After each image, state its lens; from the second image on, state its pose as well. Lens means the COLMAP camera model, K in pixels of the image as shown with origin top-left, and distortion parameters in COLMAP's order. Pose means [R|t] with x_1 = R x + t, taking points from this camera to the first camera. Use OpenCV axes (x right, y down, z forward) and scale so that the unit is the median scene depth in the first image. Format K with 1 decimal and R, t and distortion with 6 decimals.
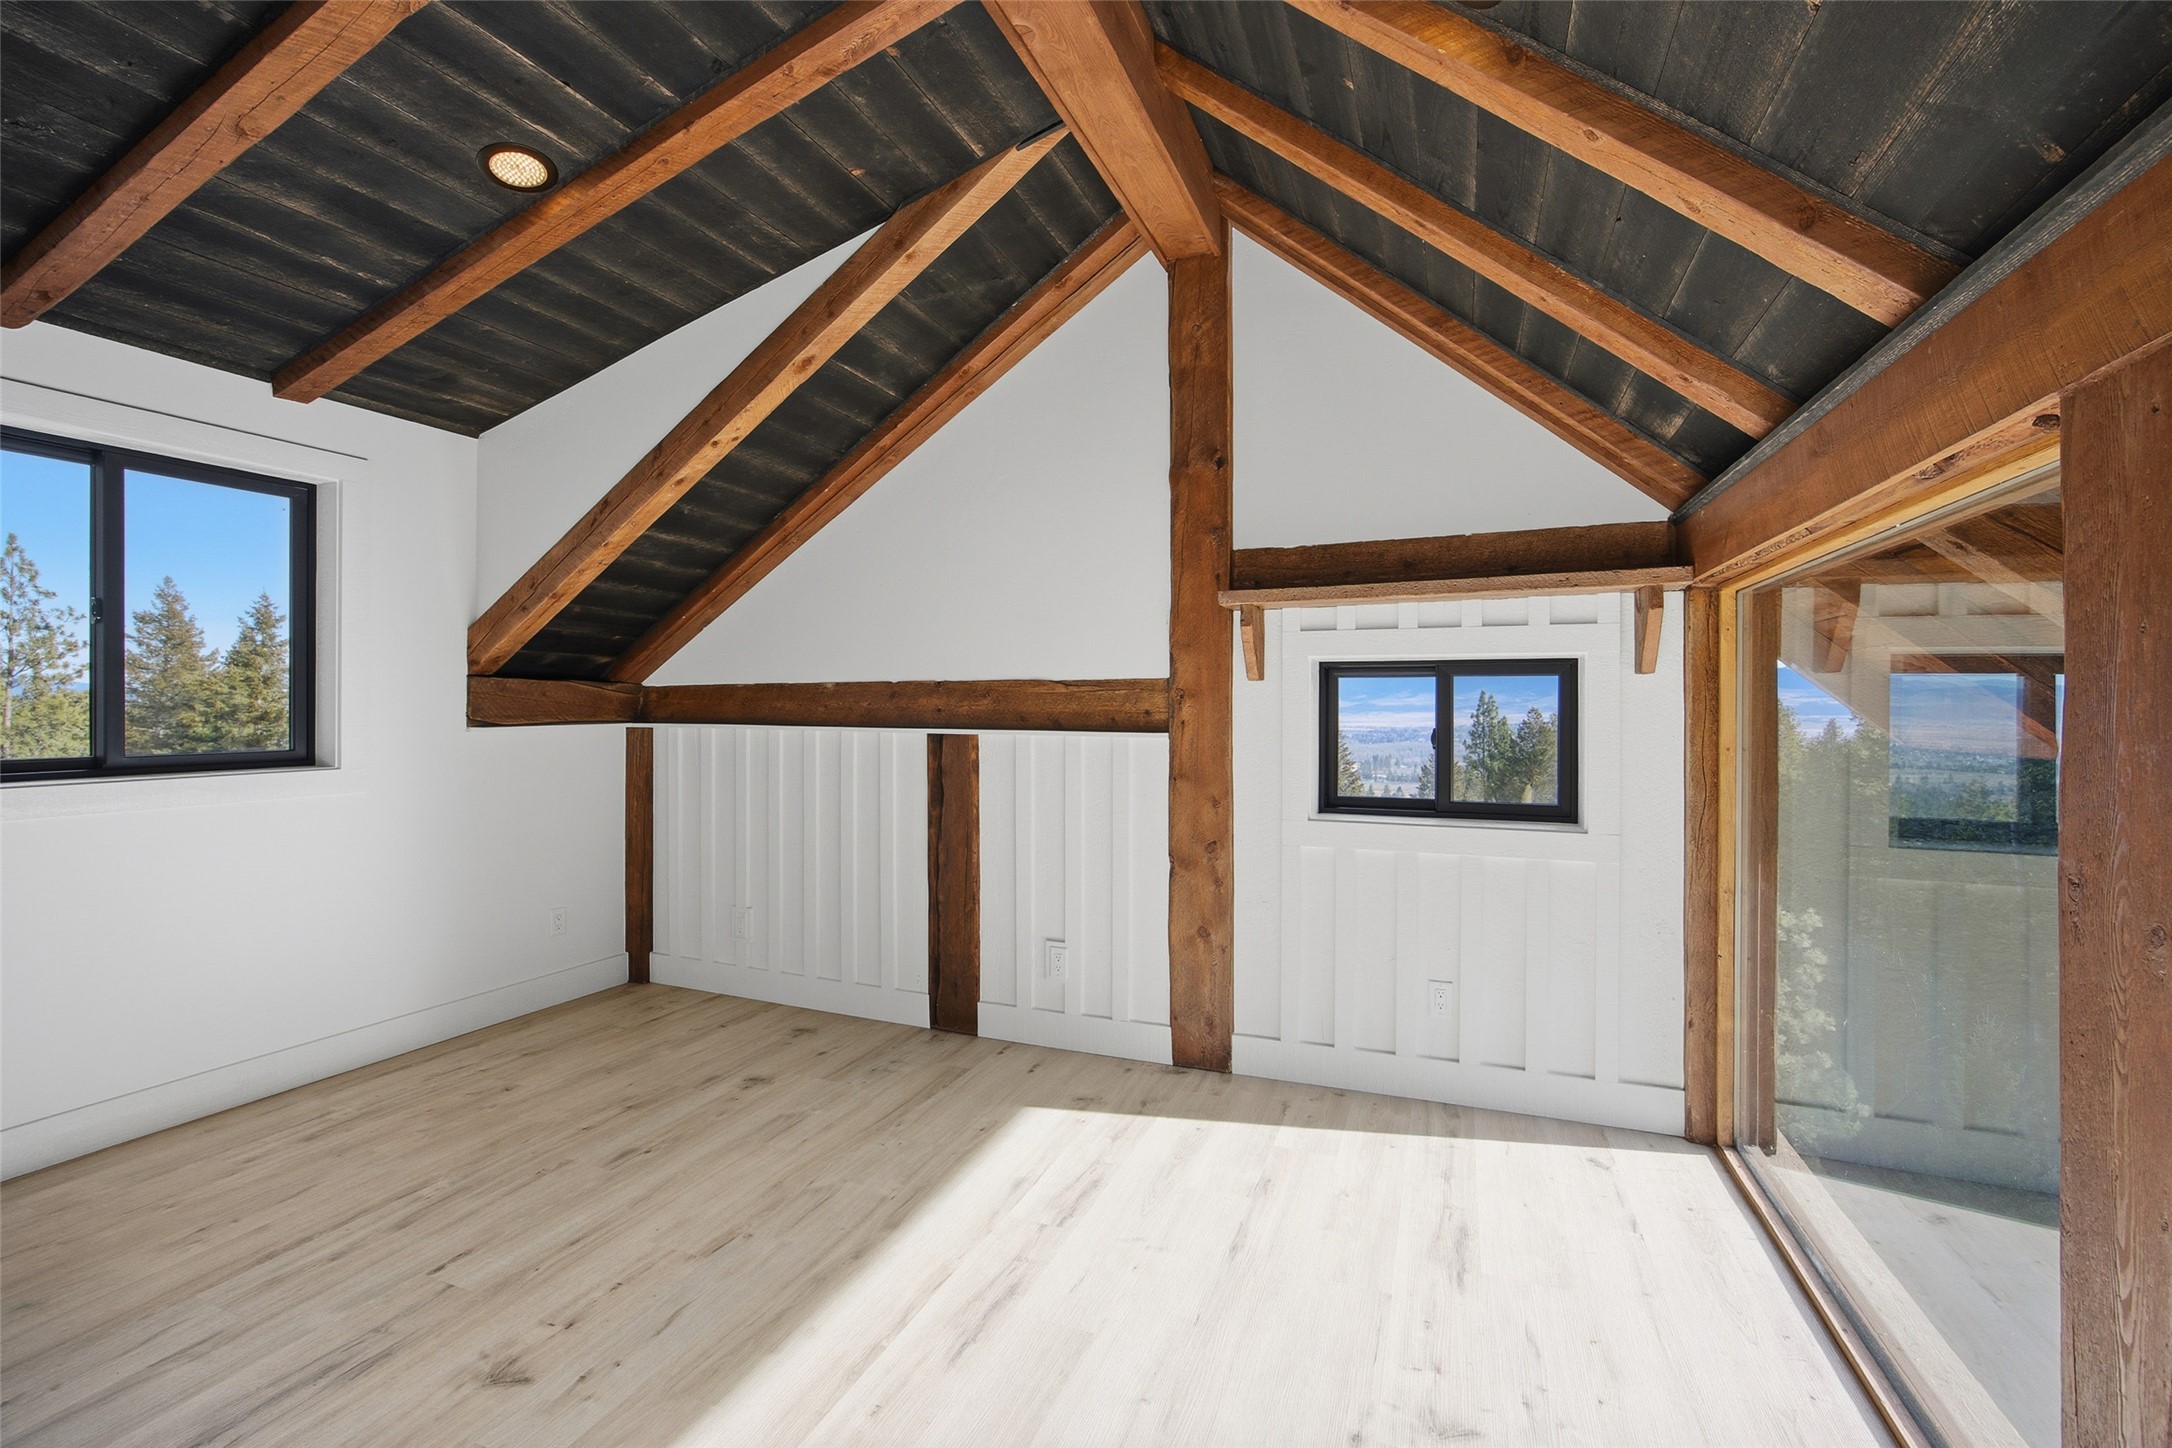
lens RADIAL K [[860.9, 0, 1086.0], [0, 860.9, 724.0], [0, 0, 1]] dist [-0.019068, -0.000157]
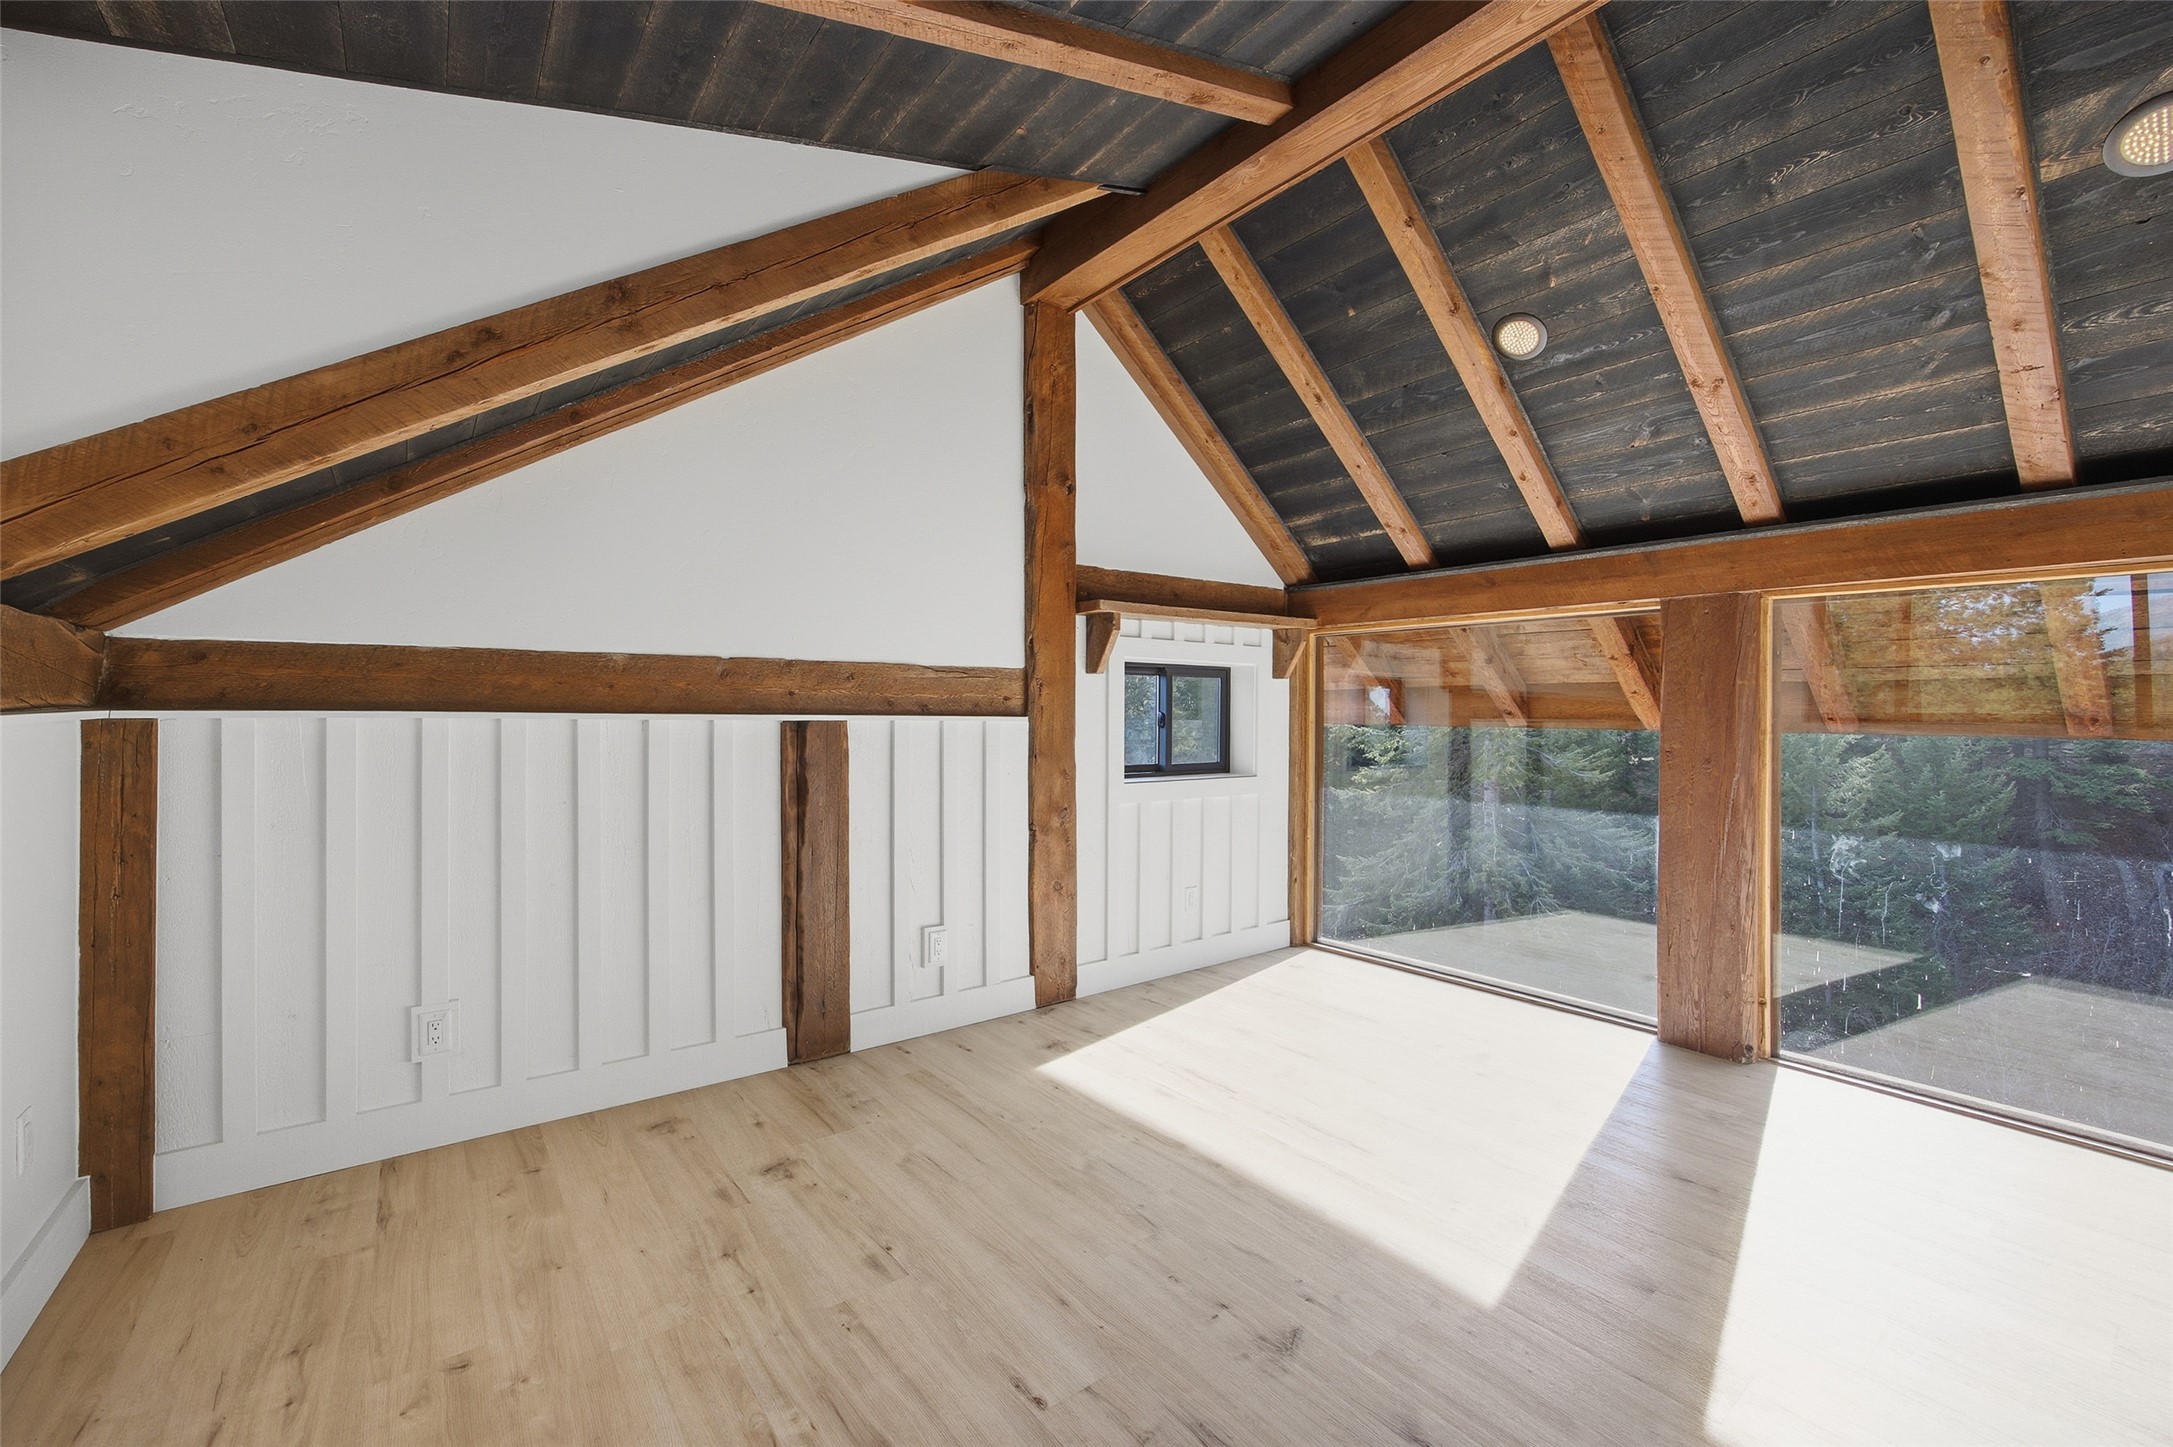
lens RADIAL K [[894.6, 0, 1086.5], [0, 894.6, 723.5], [0, 0, 1]] dist [-0.000575, -0.000036]
pose [[0.535688, -0.015770, 0.844269, -0.862615], [0.000772, 0.999834, 0.018186, -0.002622], [-0.844416, -0.009090, 0.535611, 0.310022]]
